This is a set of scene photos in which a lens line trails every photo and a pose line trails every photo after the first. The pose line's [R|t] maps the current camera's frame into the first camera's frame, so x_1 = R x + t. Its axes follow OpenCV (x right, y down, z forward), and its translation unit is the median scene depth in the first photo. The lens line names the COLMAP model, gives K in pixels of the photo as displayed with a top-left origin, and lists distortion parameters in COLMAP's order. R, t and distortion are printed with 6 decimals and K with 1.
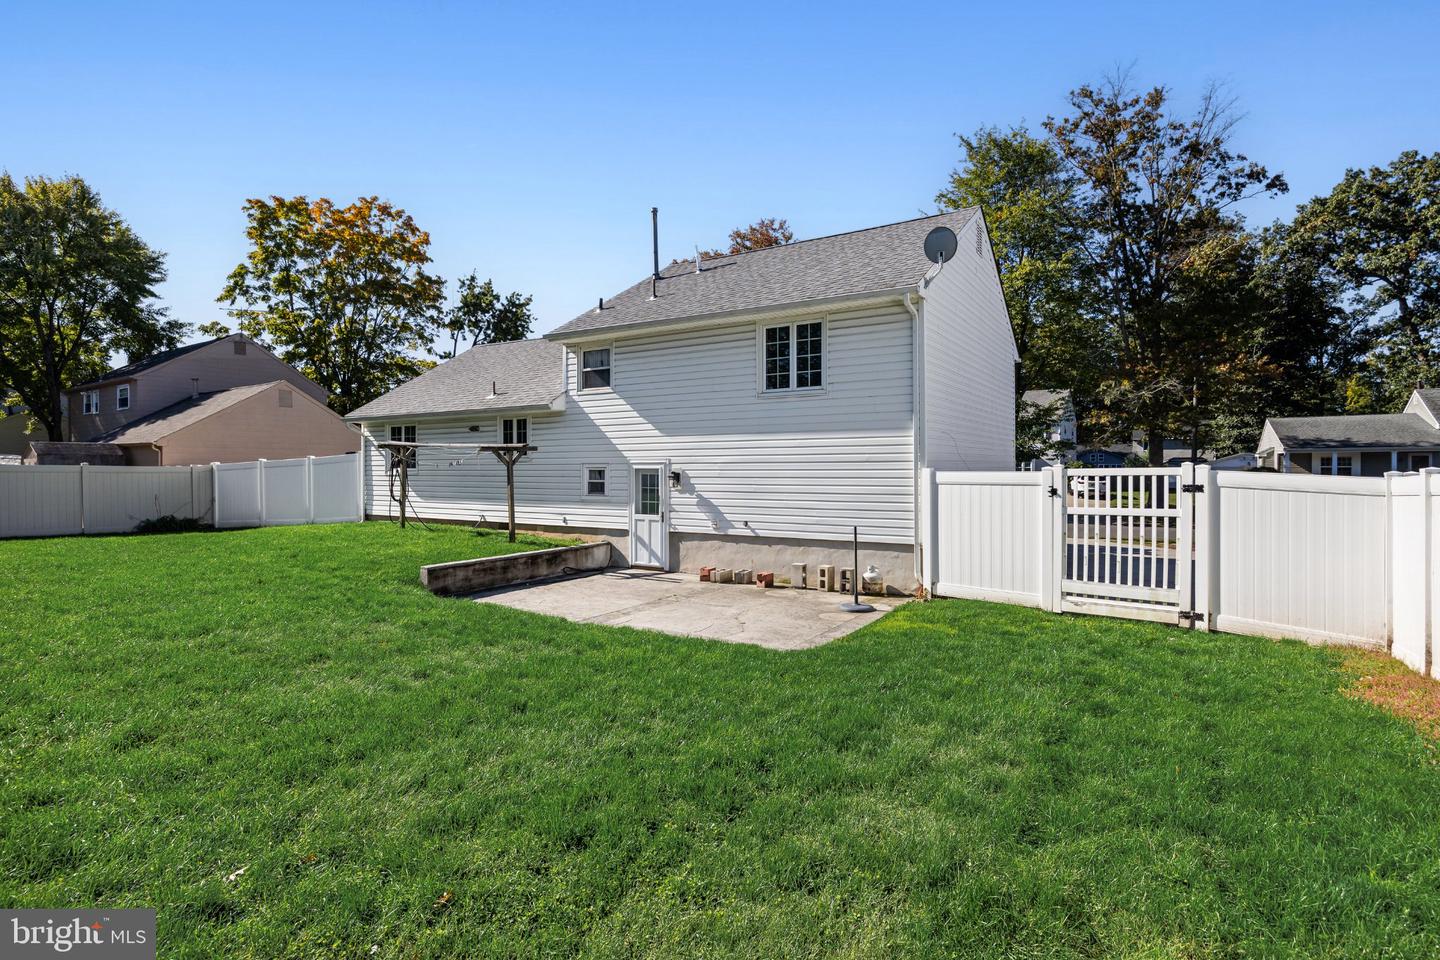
lens RADIAL K [[694.0, 0, 716.4], [0, 694.0, 480.4], [0, 0, 1]] dist [-0.012901, 0.000201]
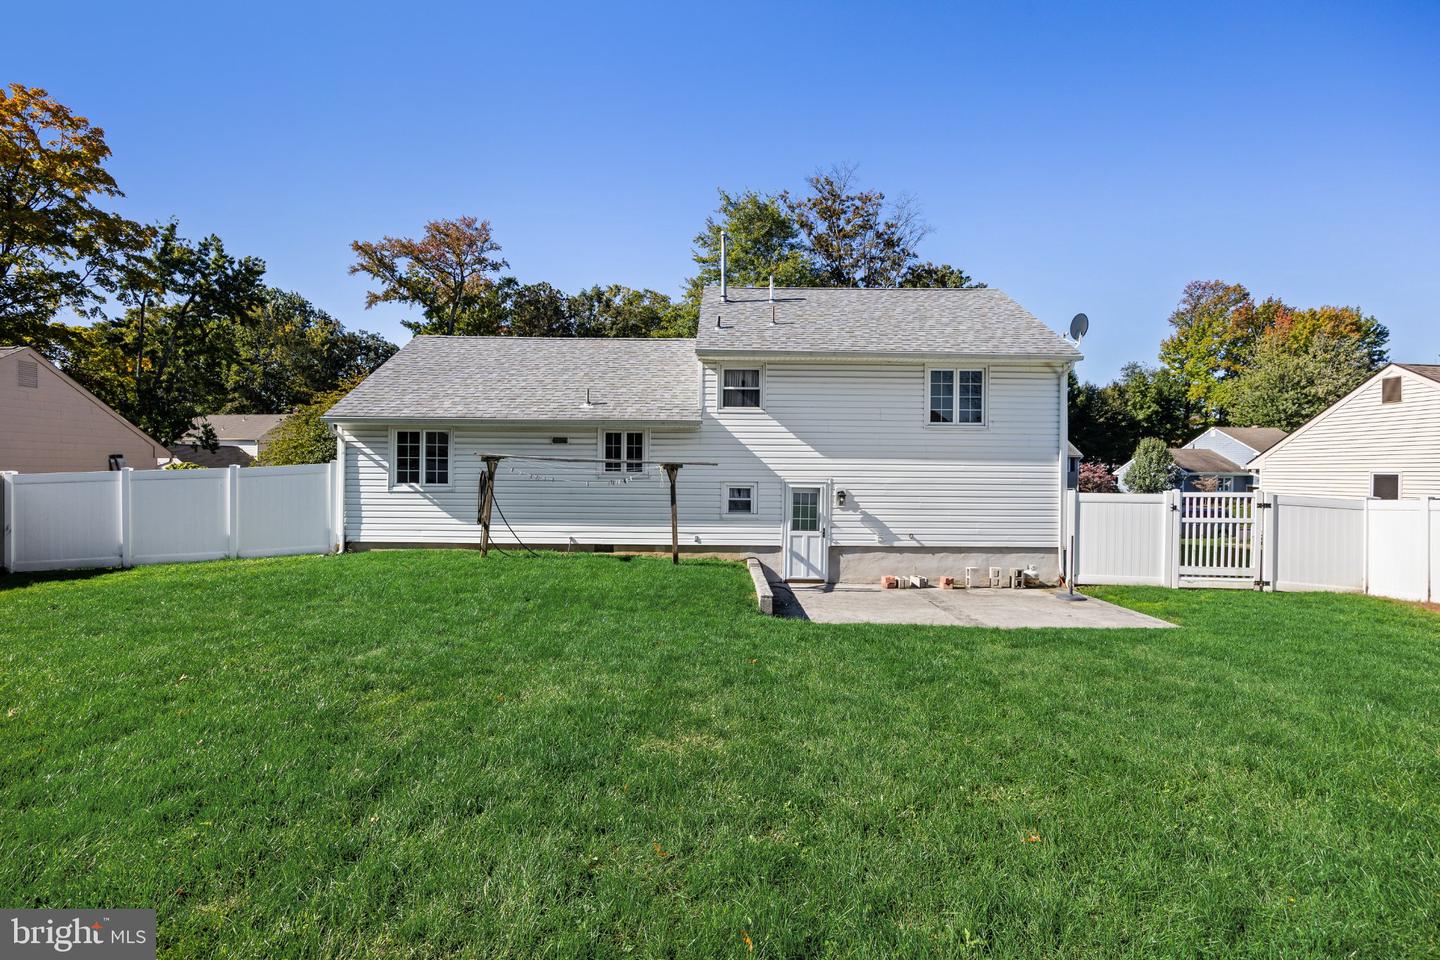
lens RADIAL K [[664.1, 0, 714.5], [0, 664.1, 479.4], [0, 0, 1]] dist [-0.008569, -0.000418]
pose [[0.854000, 0.005237, 0.520247, -0.763493], [-0.001156, 0.999966, -0.008169, -0.021836], [-0.520272, 0.006375, 0.853977, 0.208221]]
